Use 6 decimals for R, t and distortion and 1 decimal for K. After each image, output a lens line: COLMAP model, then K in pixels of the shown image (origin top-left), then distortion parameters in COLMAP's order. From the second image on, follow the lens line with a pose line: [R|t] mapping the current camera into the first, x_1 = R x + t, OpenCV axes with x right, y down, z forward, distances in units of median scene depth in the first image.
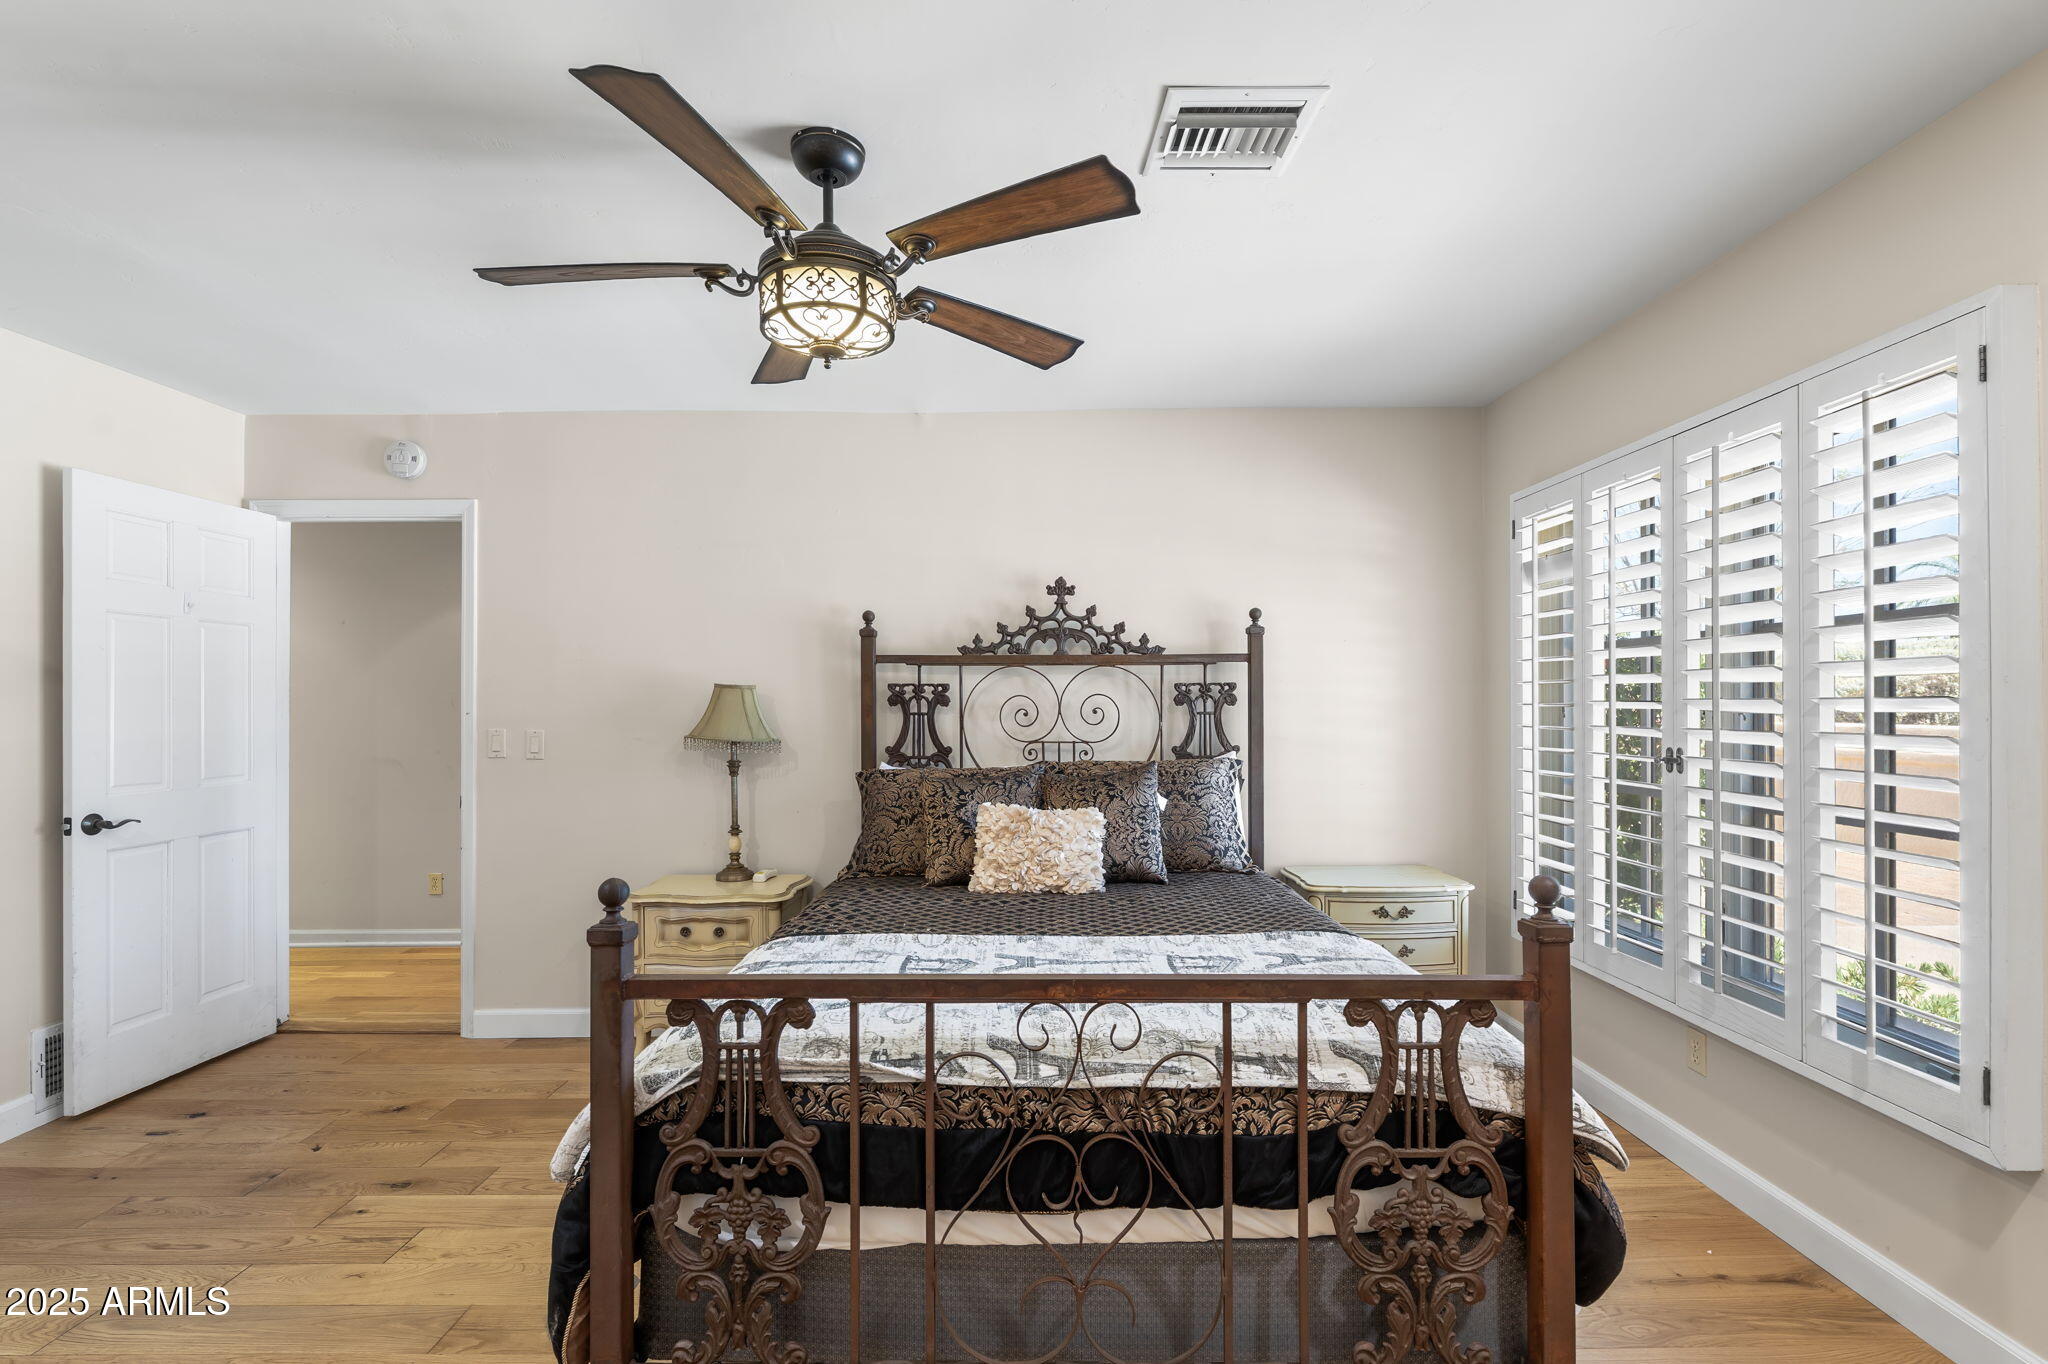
lens RADIAL K [[970.7, 0, 1027.3], [0, 970.7, 689.5], [0, 0, 1]] dist [-0.012301, 0.002696]
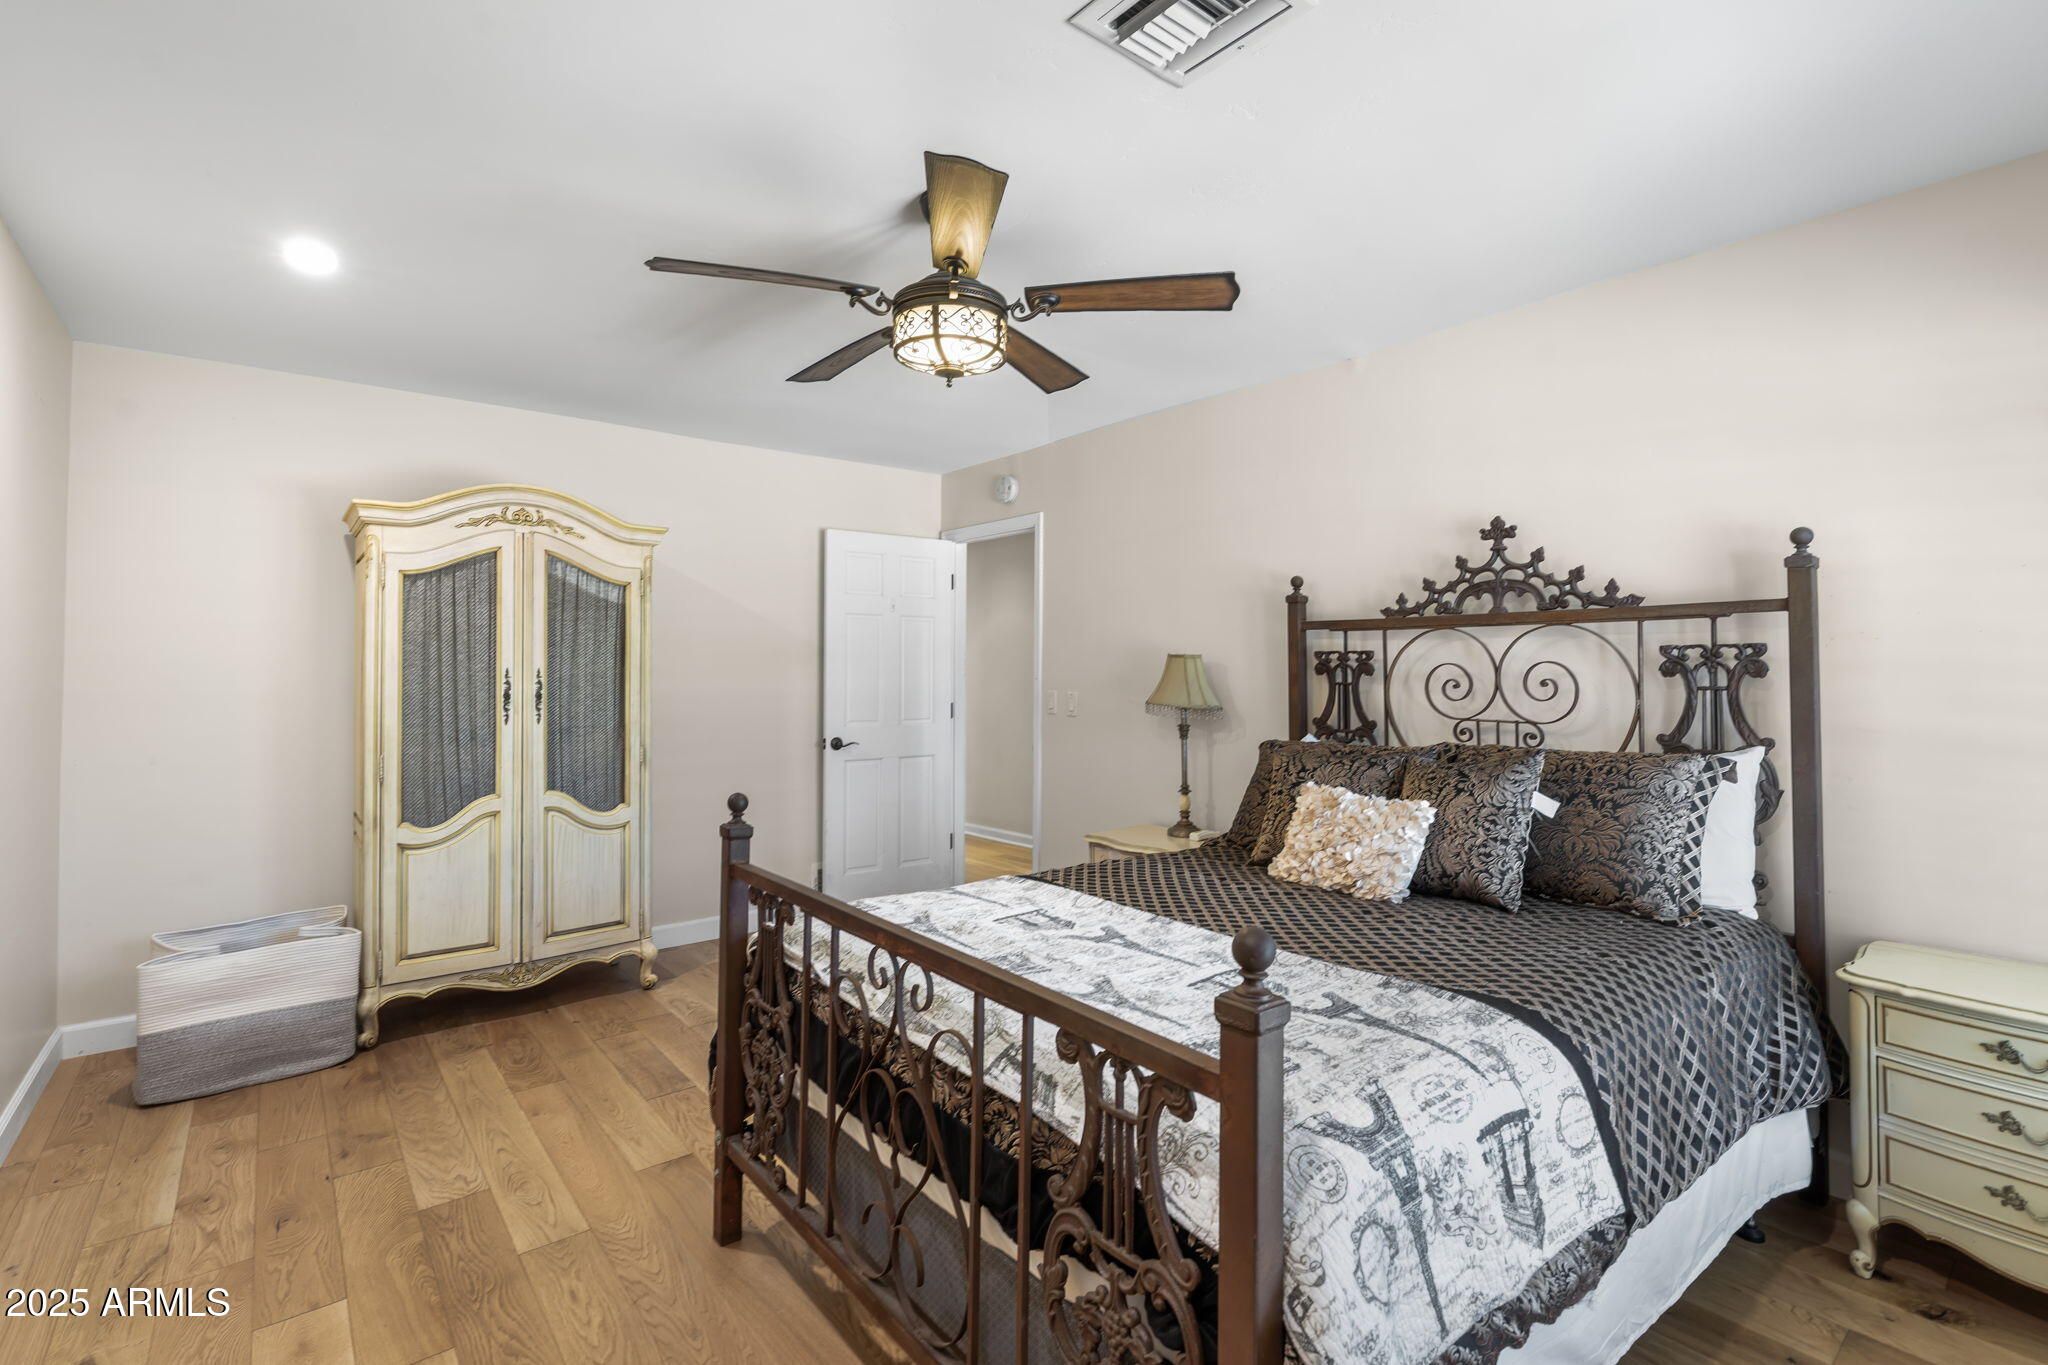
lens RADIAL K [[970.7, 0, 1037.5], [0, 970.7, 647.9], [0, 0, 1]] dist [-0.012301, 0.002696]
pose [[0.609166, -0.015179, -0.792897, 0.441380], [0.008890, 0.999885, -0.012311, -0.000204], [0.792993, 0.000451, 0.609231, 0.207458]]
